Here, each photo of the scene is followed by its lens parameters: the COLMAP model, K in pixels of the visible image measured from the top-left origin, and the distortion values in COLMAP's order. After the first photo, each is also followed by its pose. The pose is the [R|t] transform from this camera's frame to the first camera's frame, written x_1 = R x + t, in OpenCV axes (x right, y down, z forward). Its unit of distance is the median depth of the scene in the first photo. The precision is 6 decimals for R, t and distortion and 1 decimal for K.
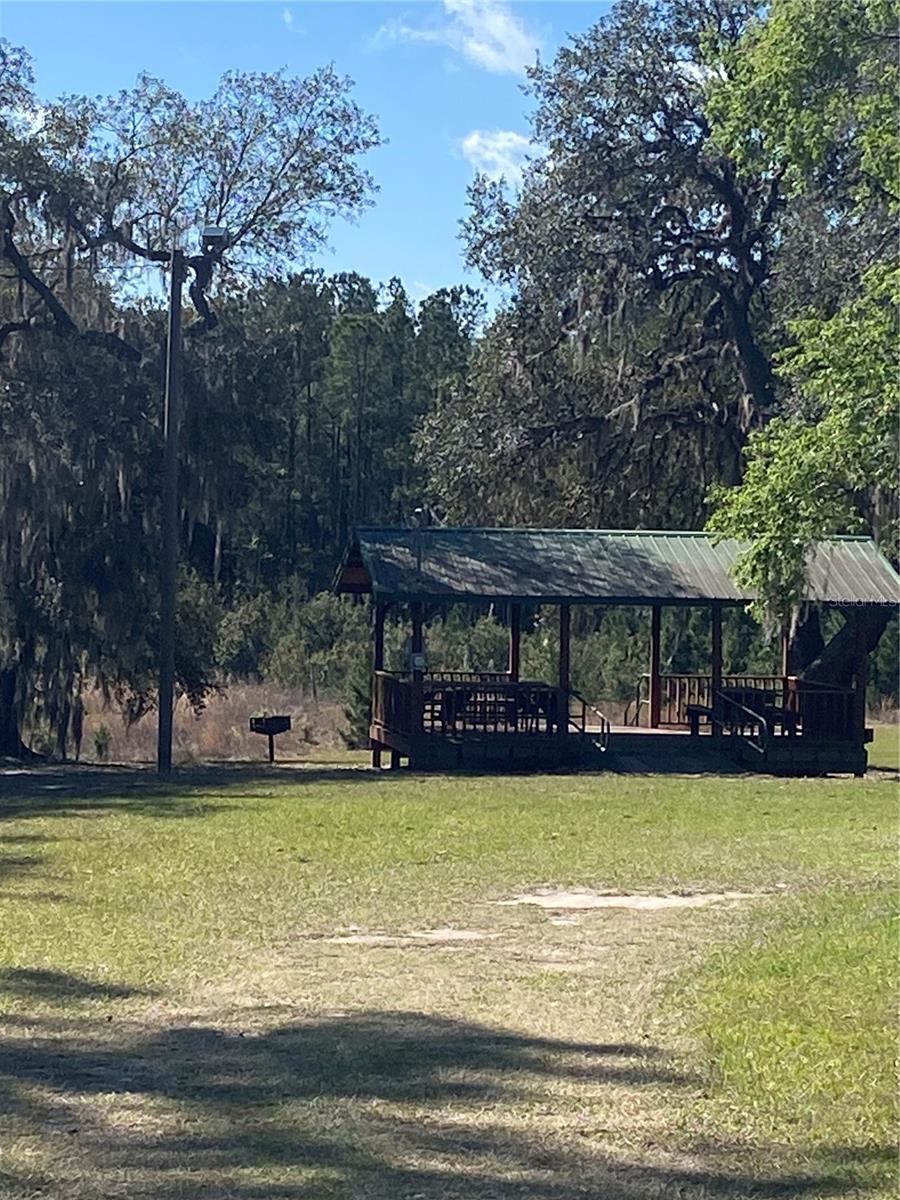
lens RADIAL K [[3407.1, 0, 424.6], [0, 3407.1, 600.5], [0, 0, 1]] dist [0.117735, 1.767339]
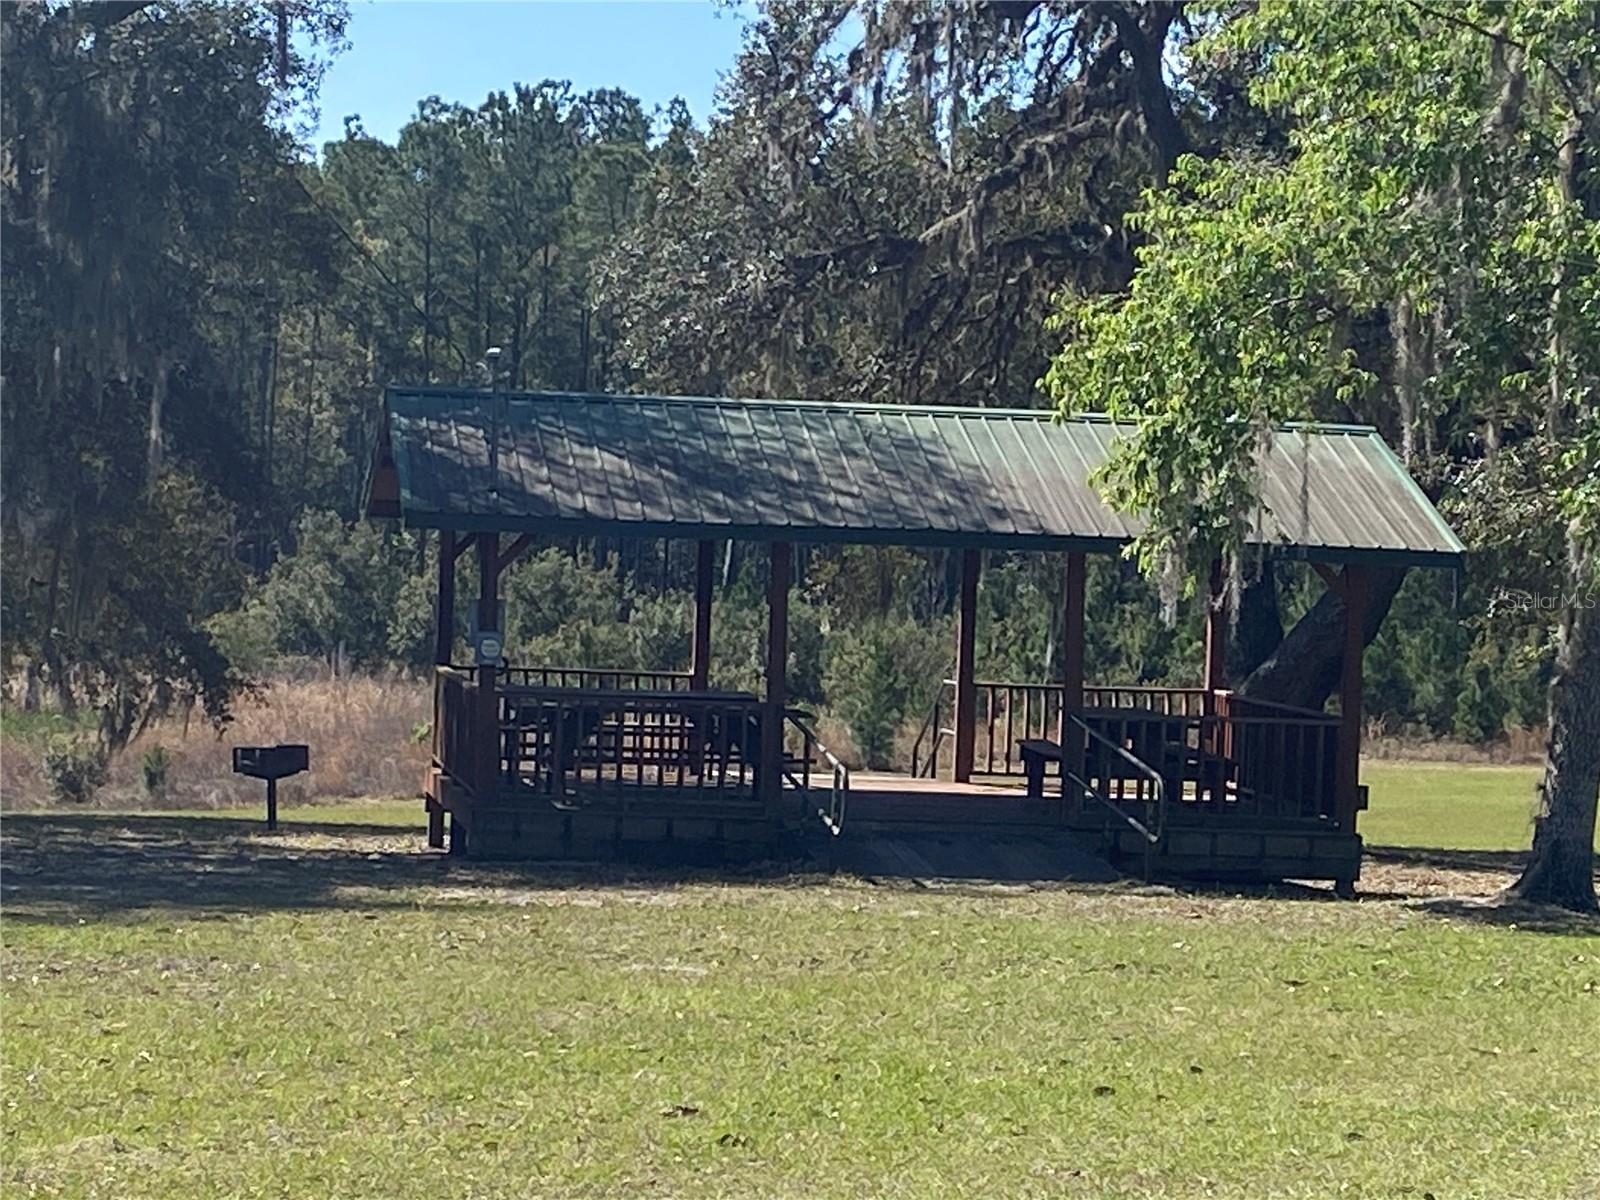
lens RADIAL K [[4542.8, 0, 800.0], [0, 4542.8, 600.0], [0, 0, 1]] dist [0.117735, 1.767339]
pose [[0.999778, 0.018697, 0.009686, 0.034819], [-0.018751, 0.999809, 0.005458, 0.005579], [-0.009582, -0.005638, 0.999938, 0.291814]]
